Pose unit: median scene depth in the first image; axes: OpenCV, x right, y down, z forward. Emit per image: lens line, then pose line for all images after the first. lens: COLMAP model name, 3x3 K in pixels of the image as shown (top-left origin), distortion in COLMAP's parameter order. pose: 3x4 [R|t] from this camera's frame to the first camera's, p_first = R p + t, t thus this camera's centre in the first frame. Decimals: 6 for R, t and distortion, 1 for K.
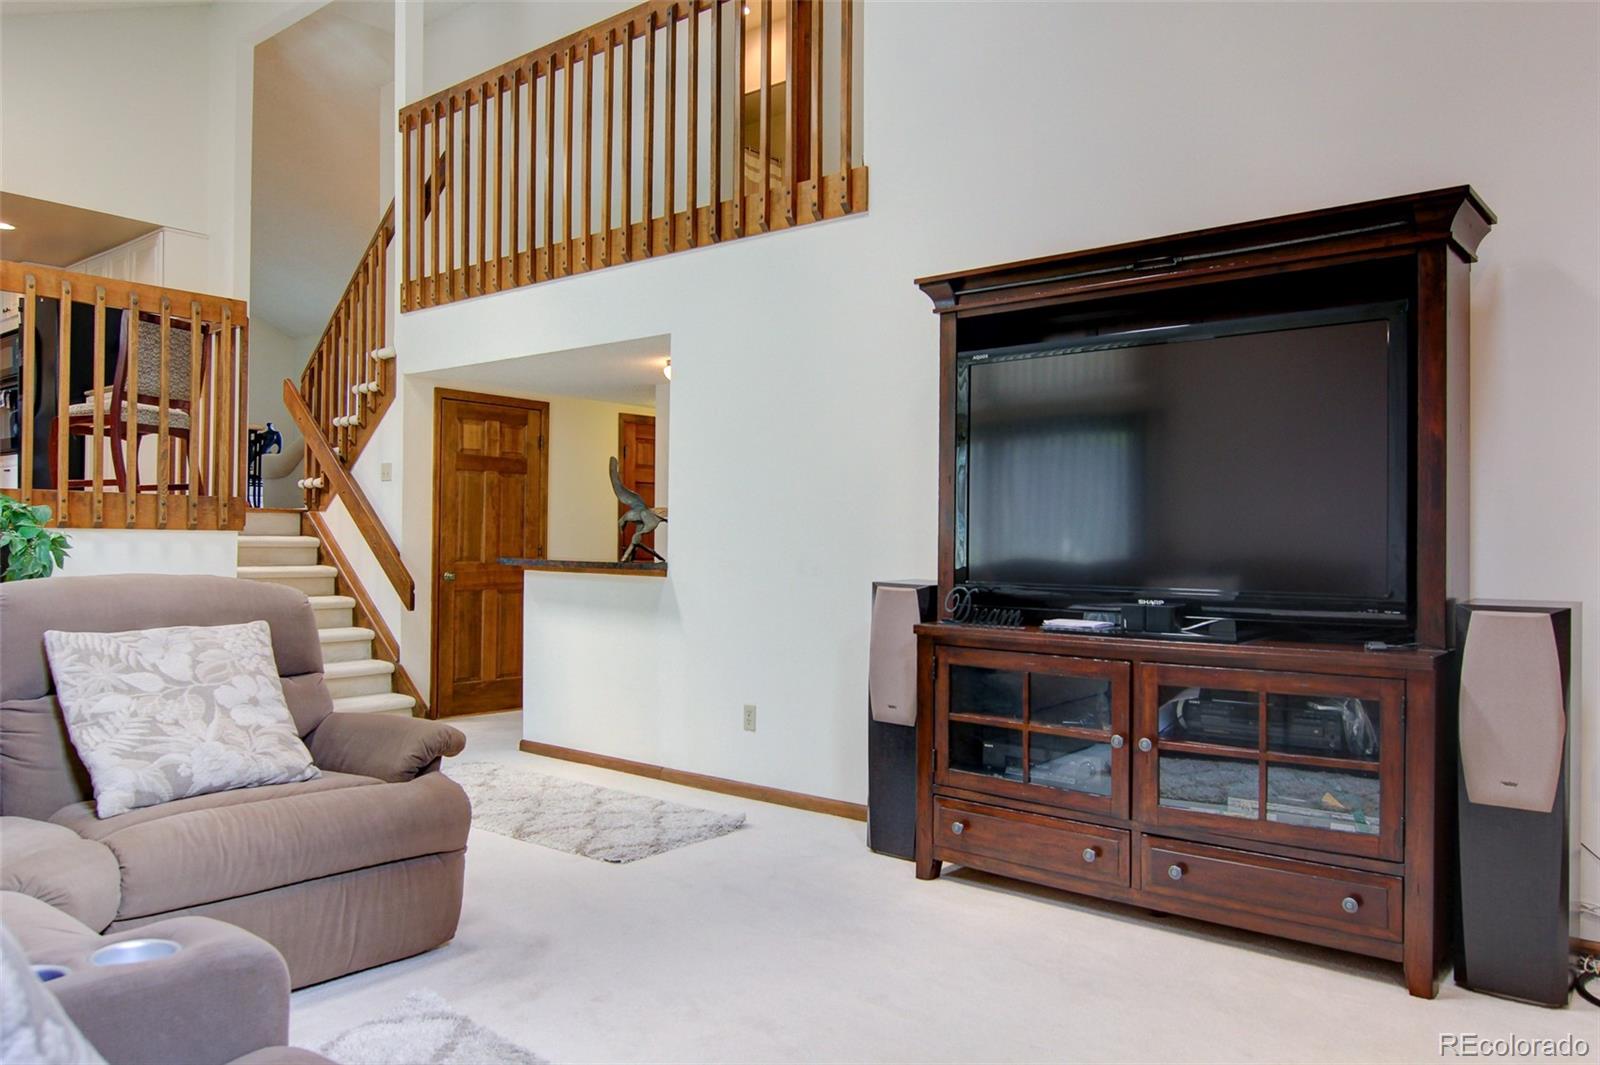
lens RADIAL K [[1157.8, 0, 800.2], [0, 1157.8, 534.4], [0, 0, 1]] dist [0.002146, -0.016820]
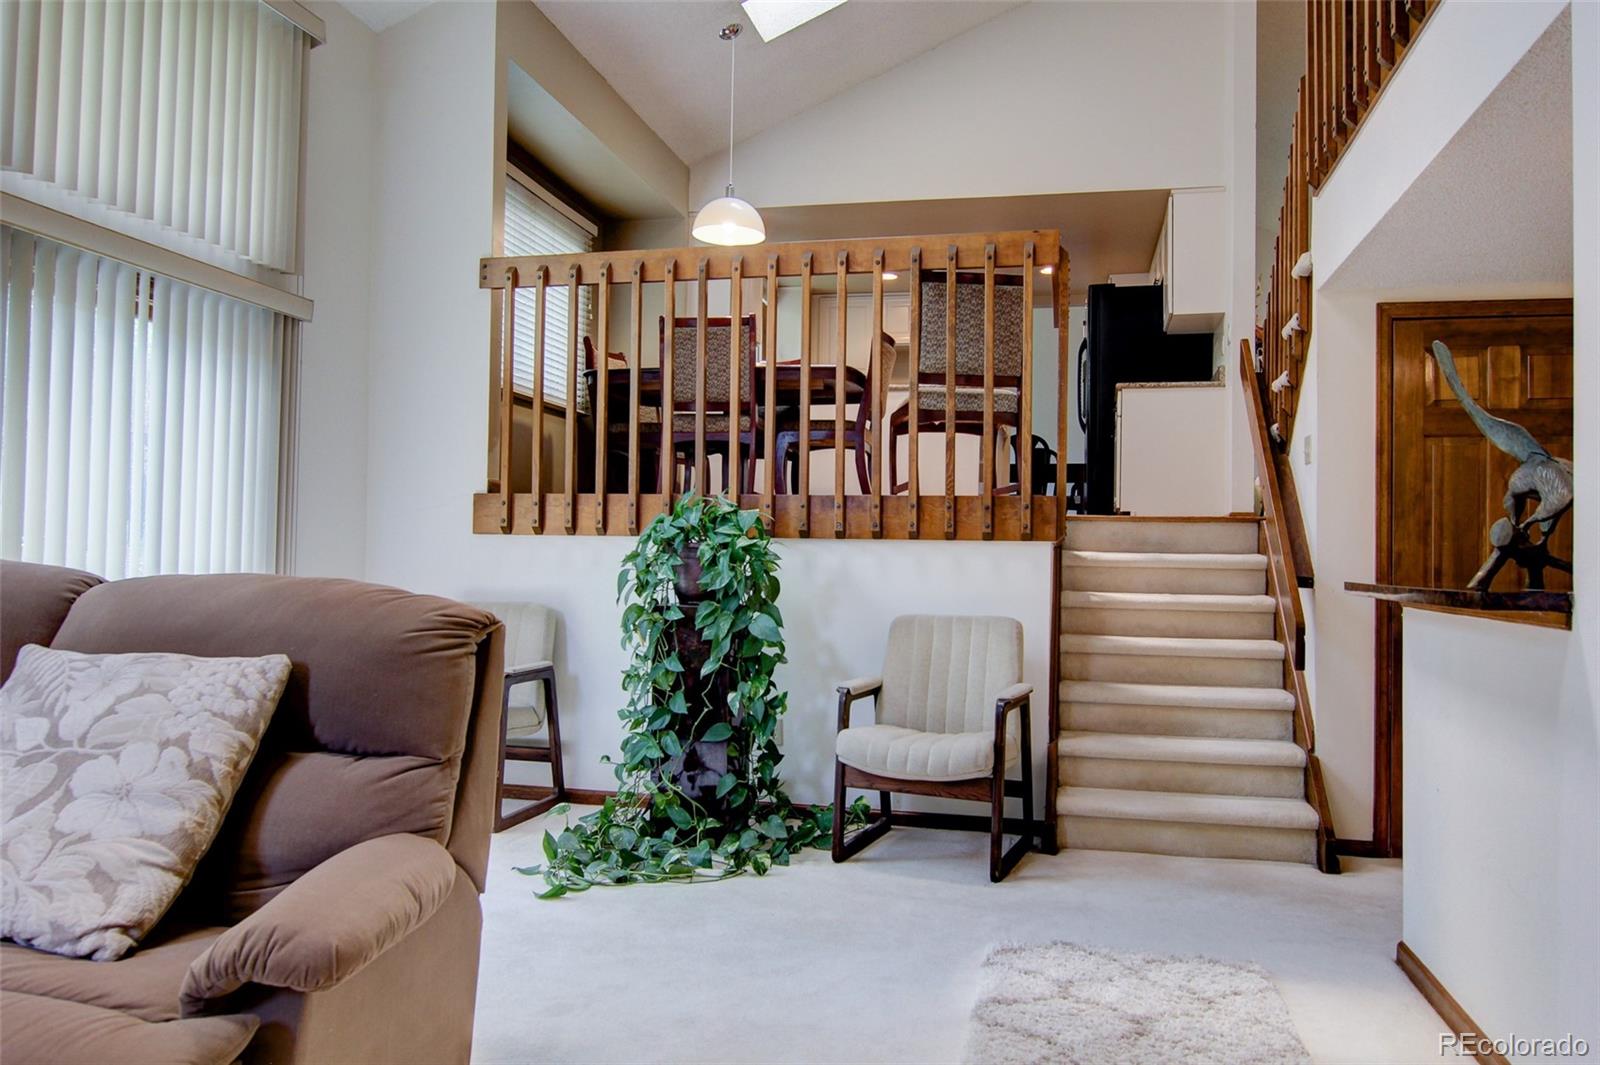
lens RADIAL K [[1157.8, 0, 798.5], [0, 1157.8, 526.6], [0, 0, 1]] dist [0.002146, -0.016820]
pose [[0.442093, -0.030462, -0.896452, 0.088480], [-0.006114, 0.999298, -0.036972, 0.013629], [0.896948, 0.021826, 0.441597, 0.459658]]
